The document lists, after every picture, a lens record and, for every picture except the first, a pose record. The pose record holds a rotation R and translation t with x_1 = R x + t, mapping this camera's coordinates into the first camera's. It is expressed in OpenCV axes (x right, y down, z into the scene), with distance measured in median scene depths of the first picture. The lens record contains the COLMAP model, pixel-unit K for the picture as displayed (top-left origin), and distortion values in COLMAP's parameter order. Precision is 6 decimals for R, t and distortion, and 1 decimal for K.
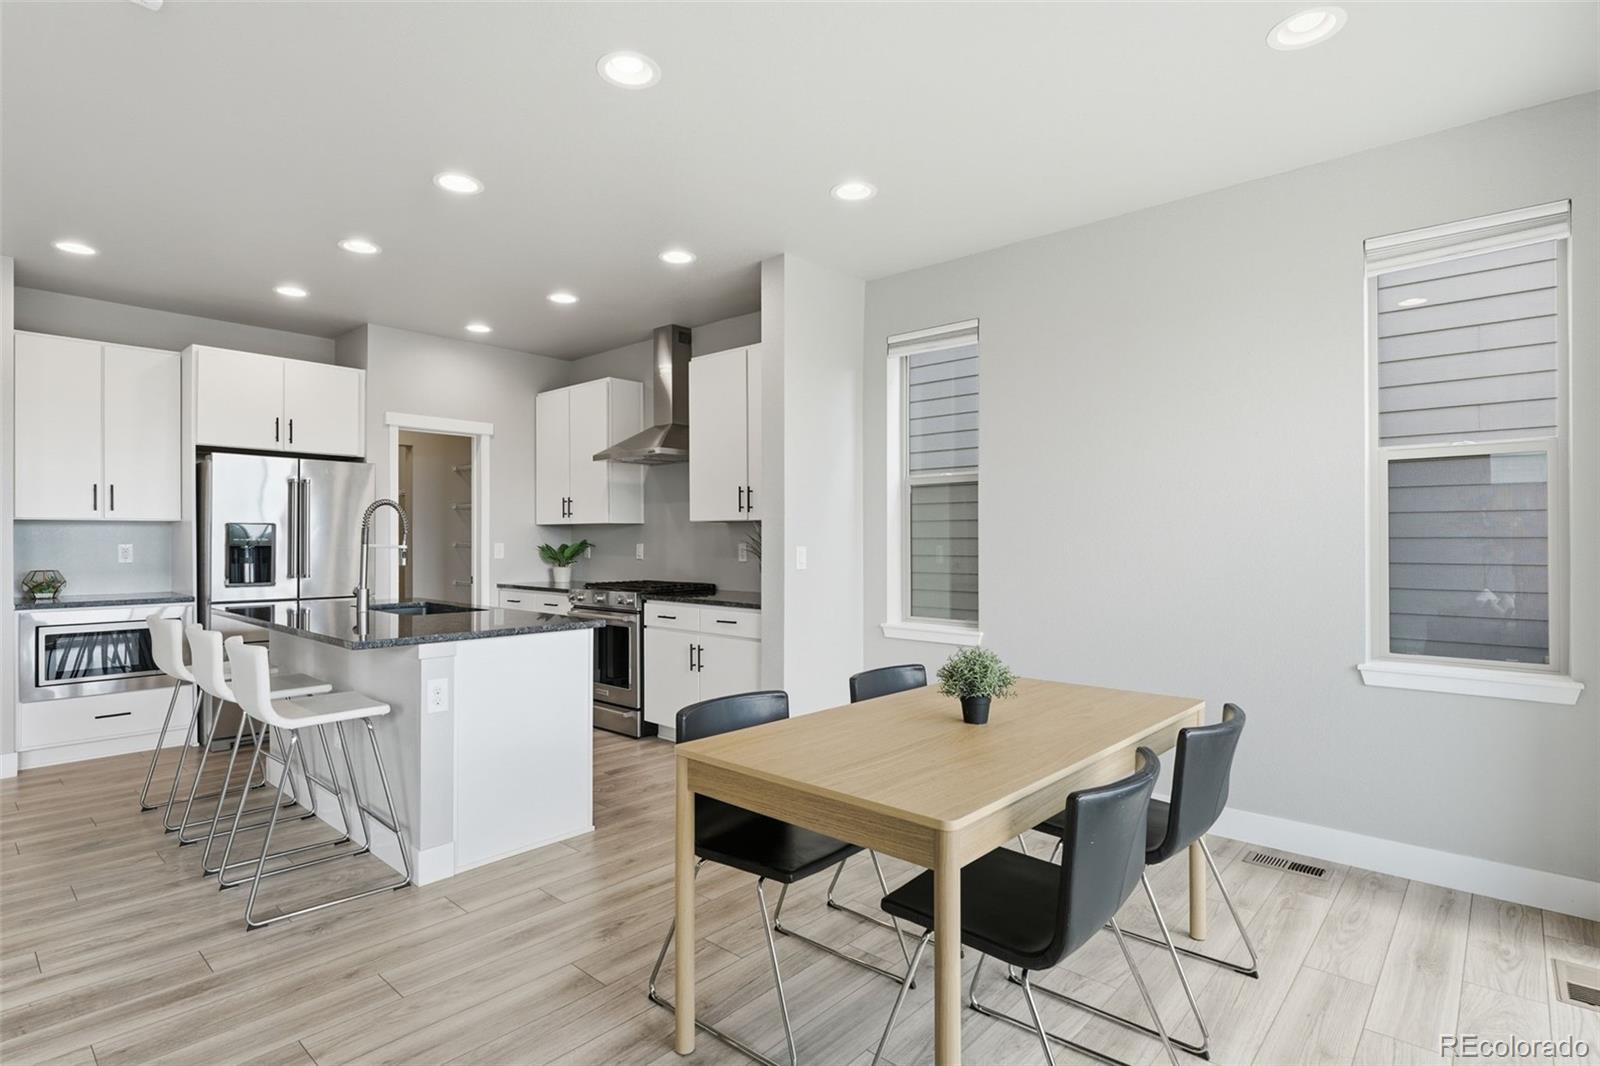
lens RADIAL K [[807.1, 0, 801.0], [0, 807.1, 536.8], [0, 0, 1]] dist [-0.009944, -0.000868]
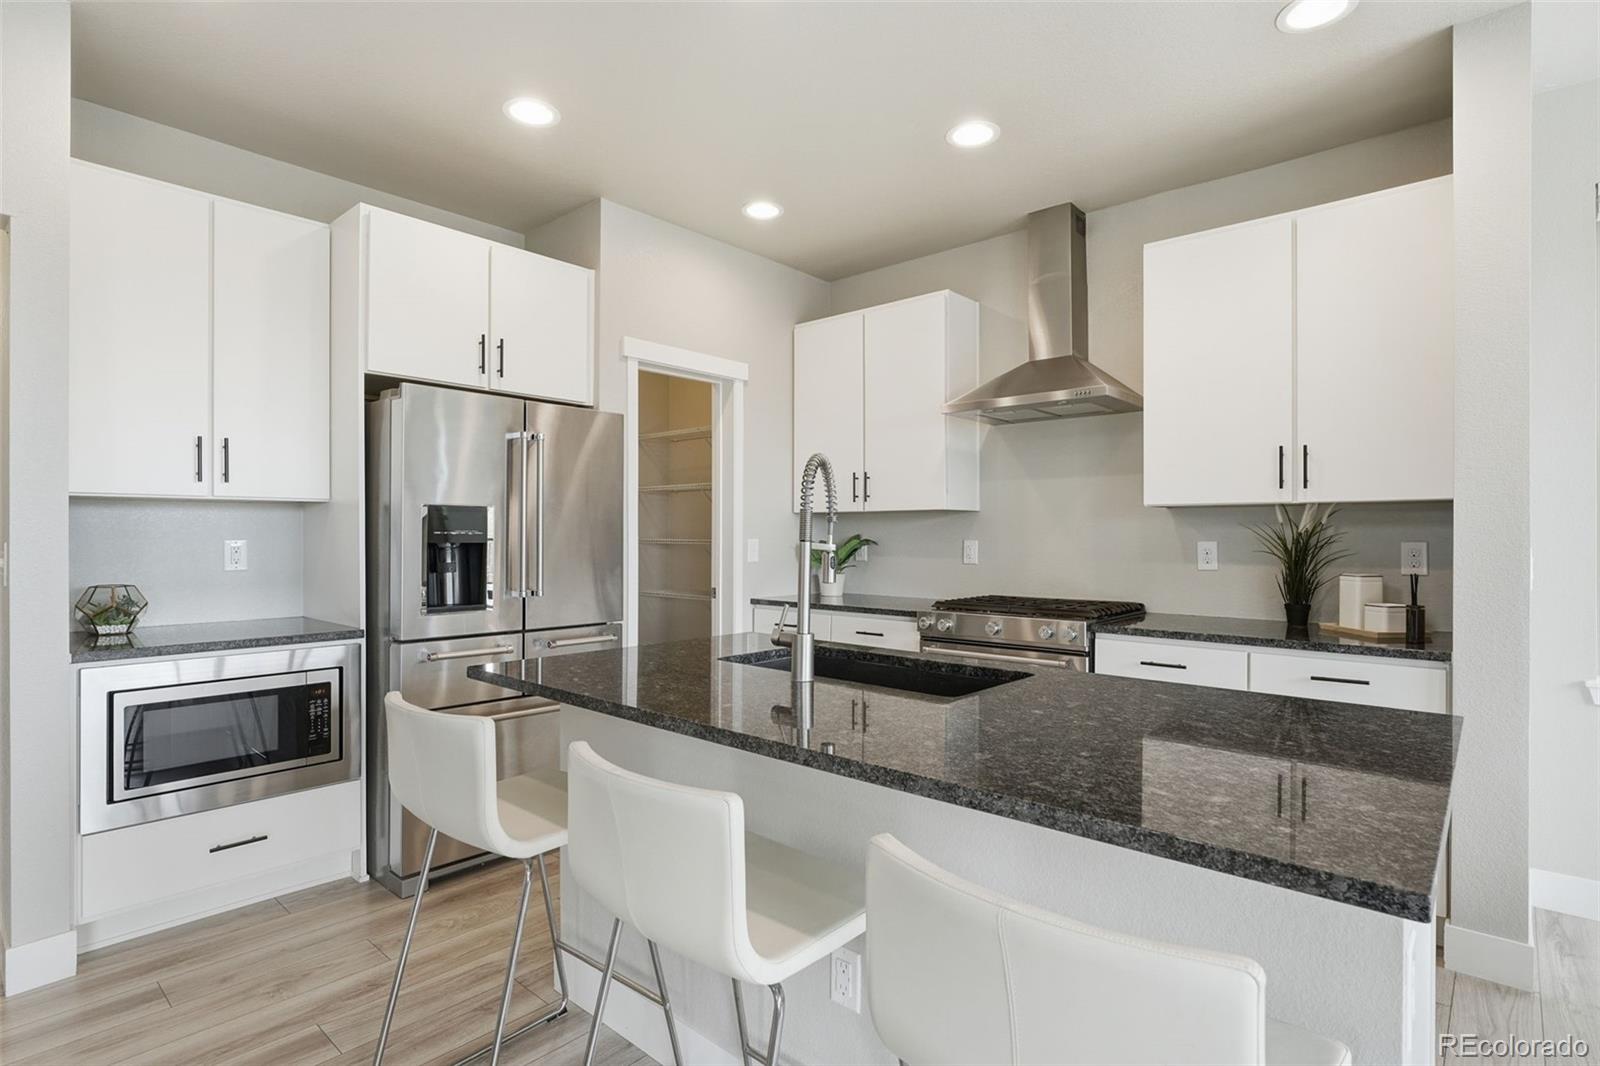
lens RADIAL K [[807.1, 0, 793.8], [0, 807.1, 531.8], [0, 0, 1]] dist [-0.009944, -0.000868]
pose [[0.999993, 0.002776, 0.002636, -0.424907], [-0.002779, 0.999996, 0.000967, 0.001520], [-0.002633, -0.000974, 0.999996, 0.391909]]
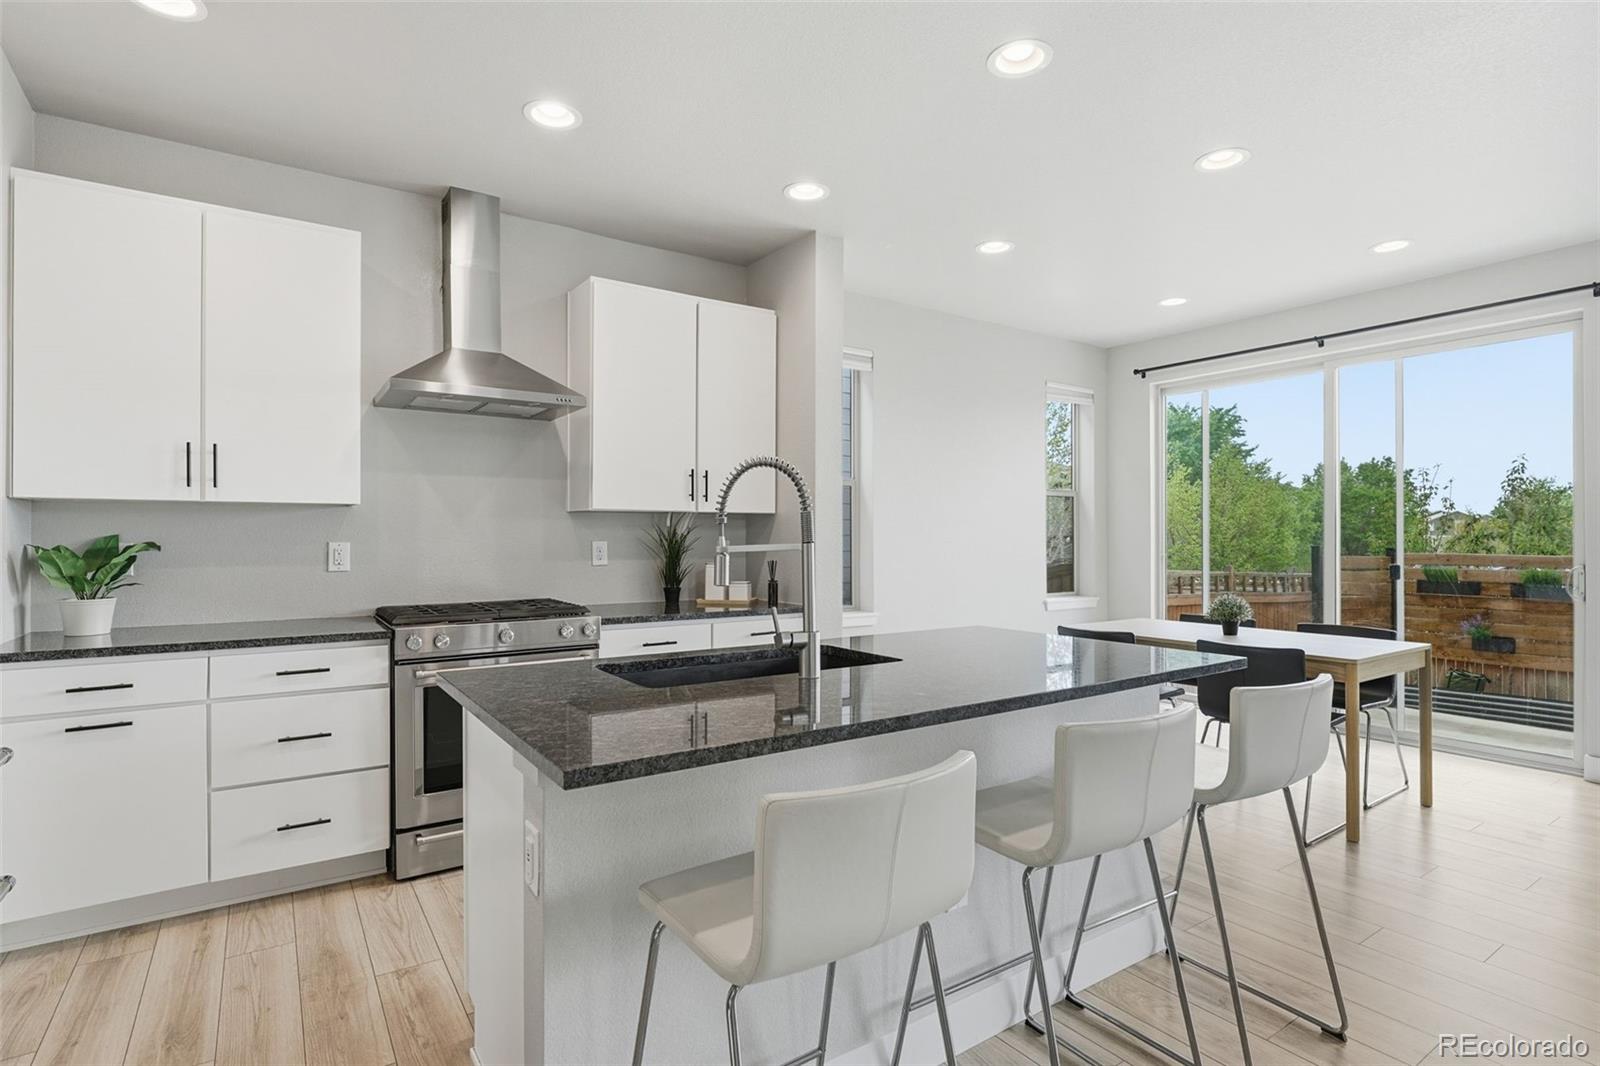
lens RADIAL K [[807.1, 0, 801.8], [0, 807.1, 539.5], [0, 0, 1]] dist [-0.009944, -0.000868]
pose [[0.234810, -0.003367, 0.972035, -0.804477], [-0.004816, 0.999978, 0.004628, 0.002890], [-0.972029, -0.005768, 0.234789, 0.683264]]
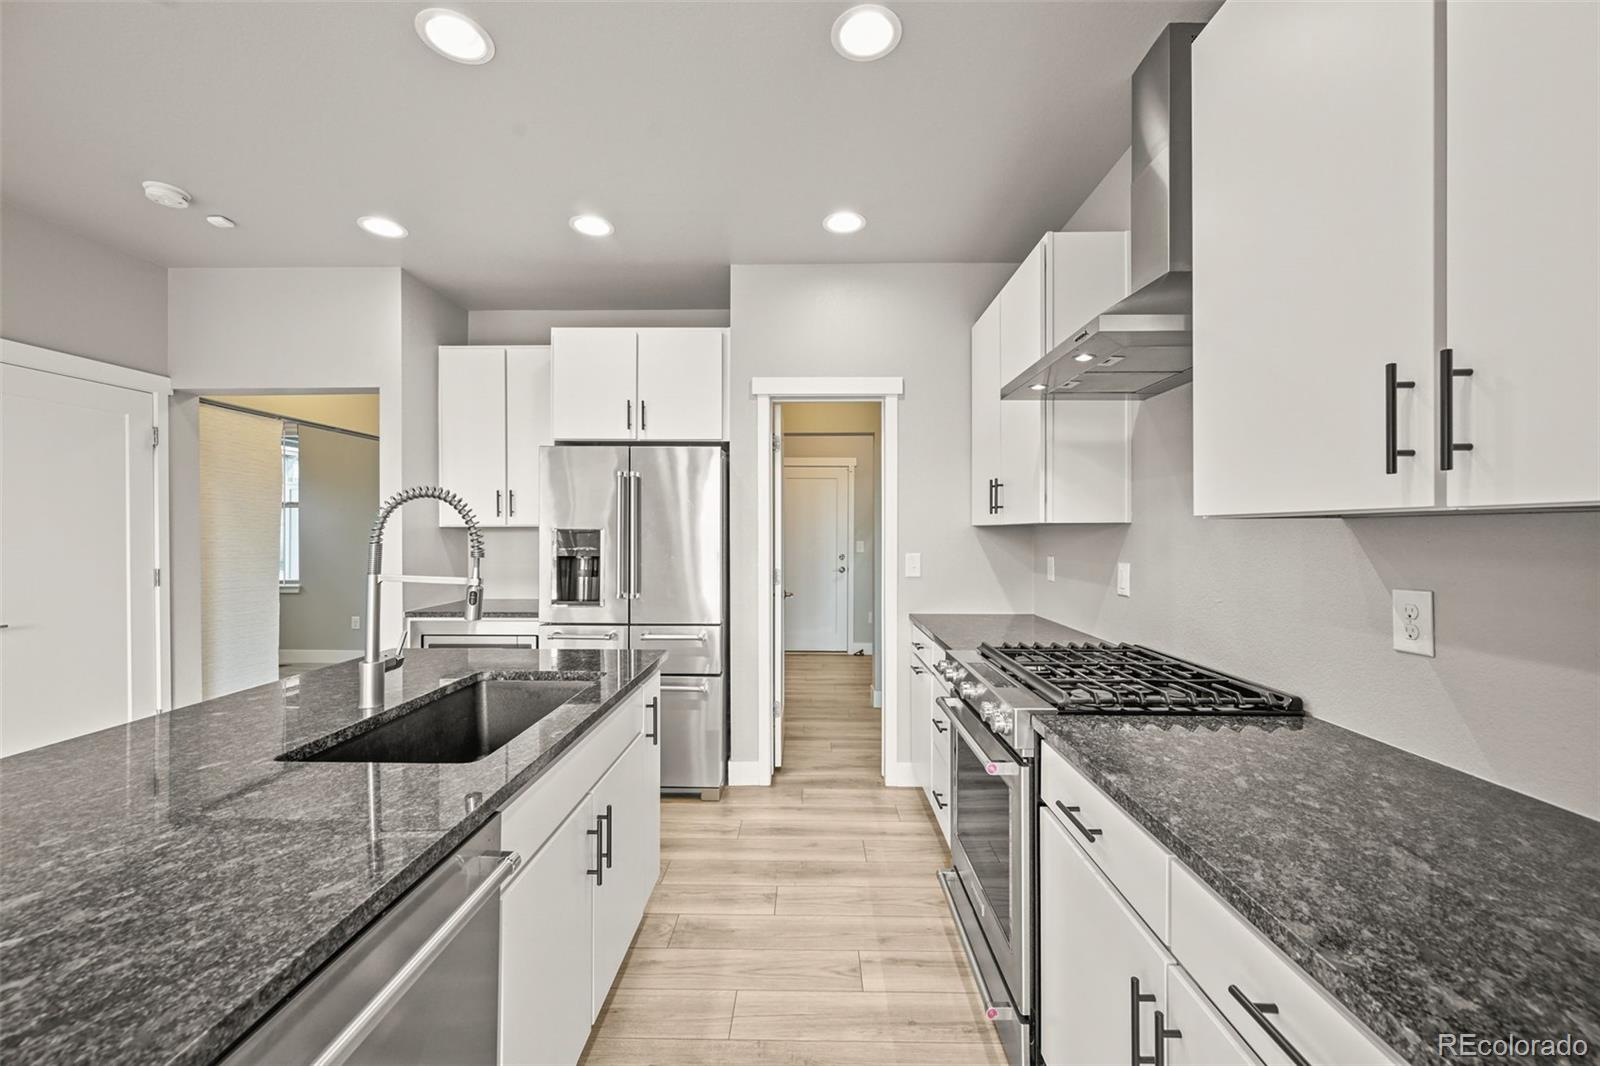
lens RADIAL K [[624.6, 0, 802.5], [0, 624.6, 532.0], [0, 0, 1]] dist [-0.000445, -0.000170]
pose [[0.654779, 0.001048, -0.755819, -0.049448], [0.003291, 0.999986, 0.004238, -0.015102], [0.755813, -0.005262, 0.654766, 0.730930]]
